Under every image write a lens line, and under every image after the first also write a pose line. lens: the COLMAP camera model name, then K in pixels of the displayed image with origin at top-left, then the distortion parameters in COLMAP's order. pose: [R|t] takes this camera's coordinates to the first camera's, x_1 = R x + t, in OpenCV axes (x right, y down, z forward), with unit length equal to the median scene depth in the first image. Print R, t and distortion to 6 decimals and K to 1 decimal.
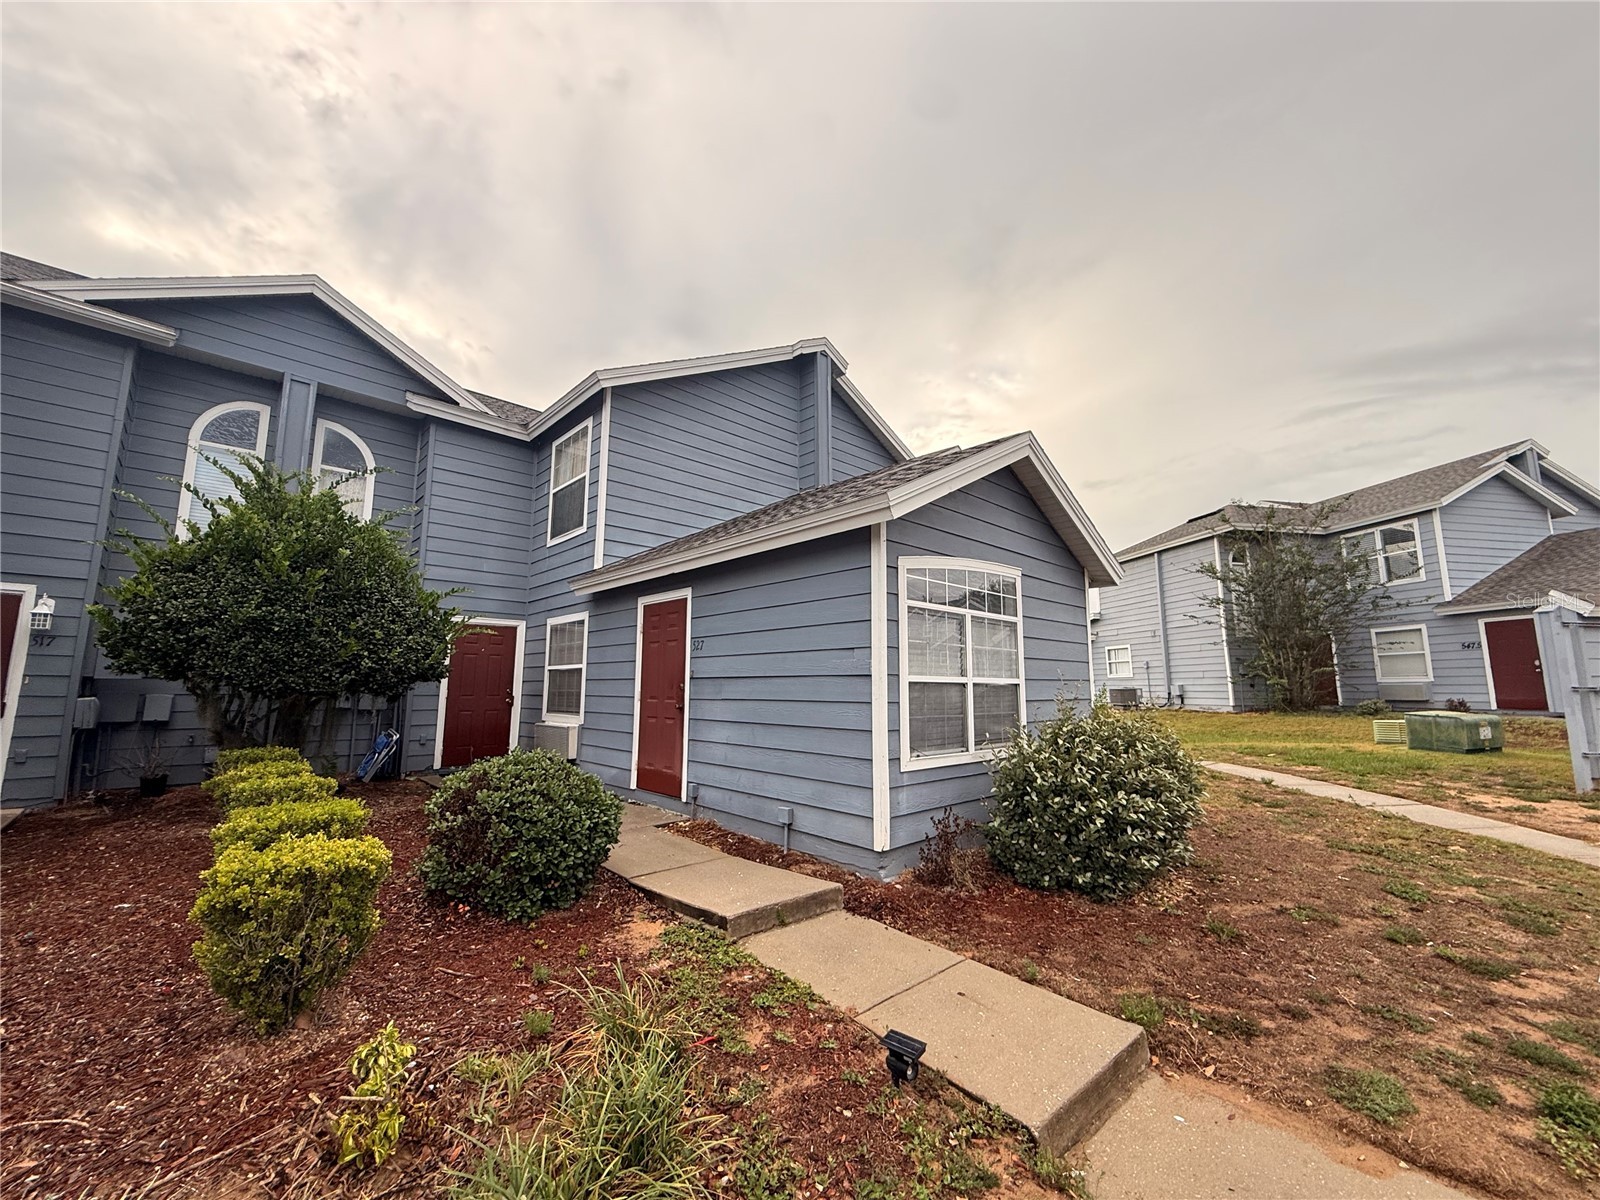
lens RADIAL K [[637.5, 0, 801.7], [0, 637.5, 598.9], [0, 0, 1]] dist [0.000379, -0.000436]
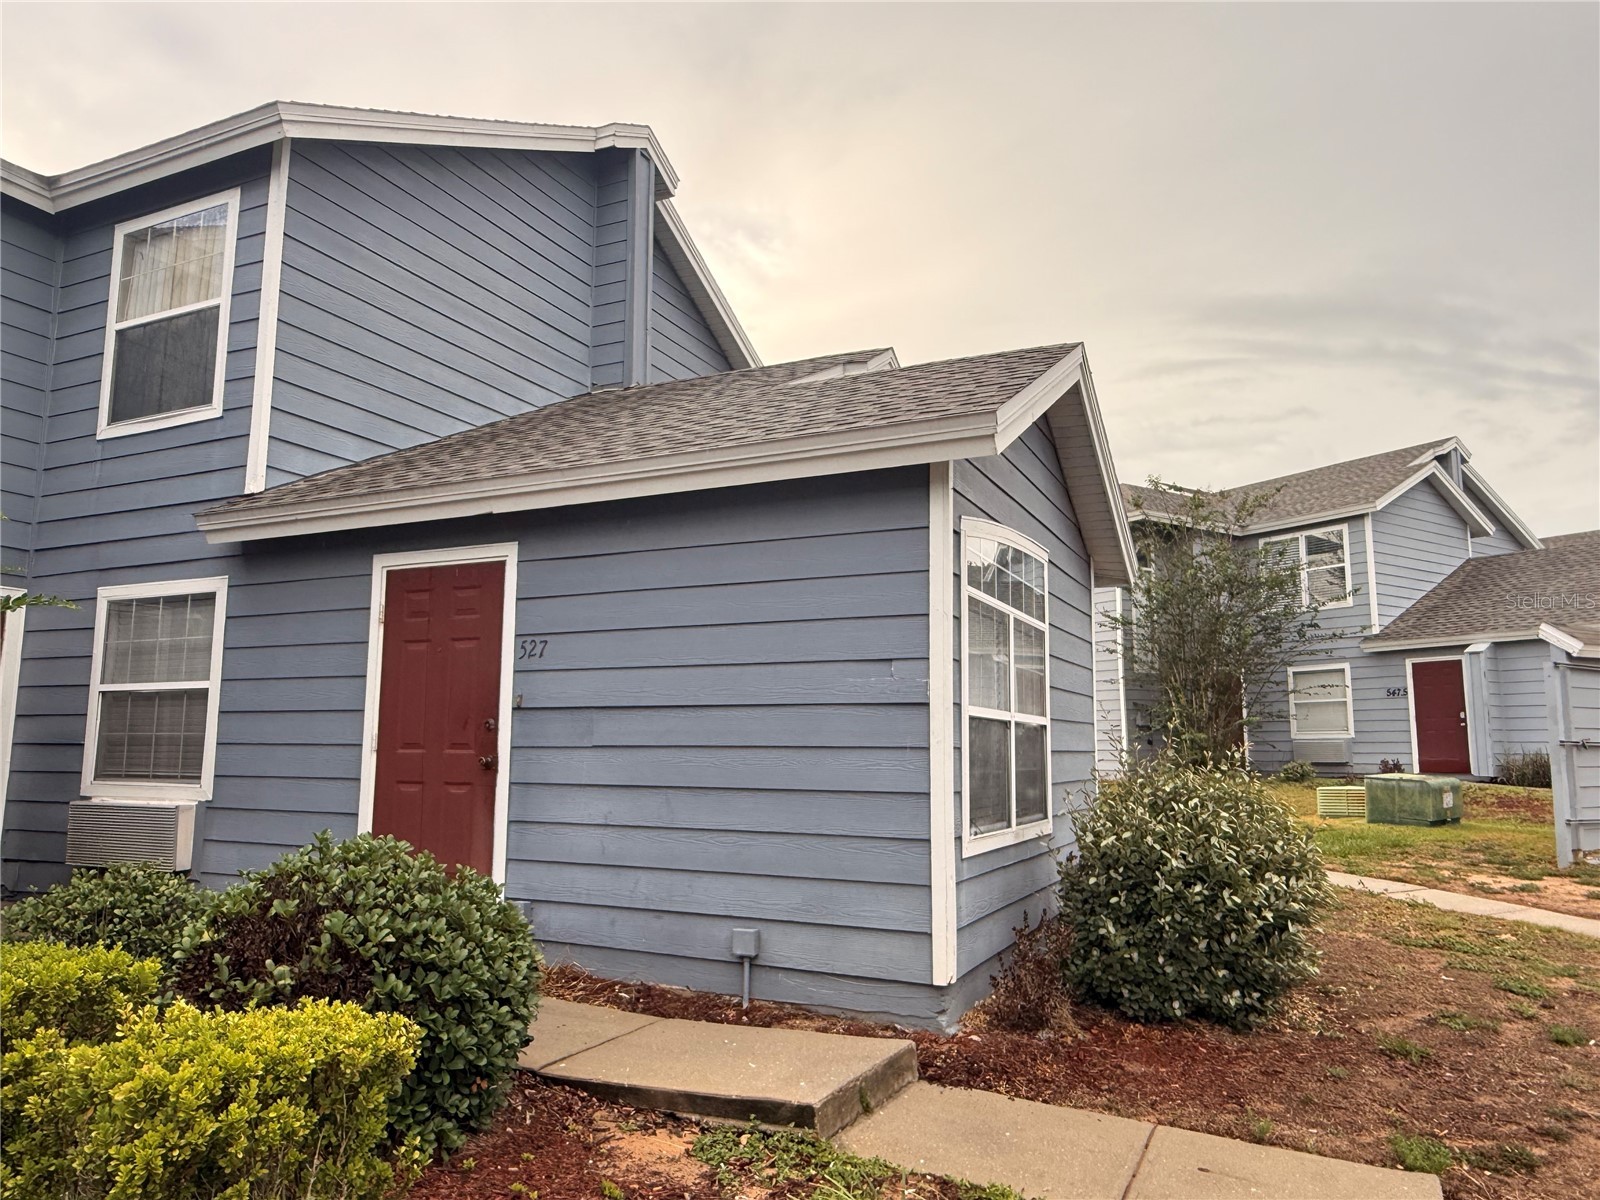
lens RADIAL K [[1094.5, 0, 799.8], [0, 1094.5, 603.3], [0, 0, 1]] dist [0.002684, -0.000312]
pose [[0.929281, 0.053448, 0.365487, -0.258784], [-0.055891, 0.998429, -0.003899, 0.021522], [-0.365122, -0.016805, 0.930808, 0.037528]]
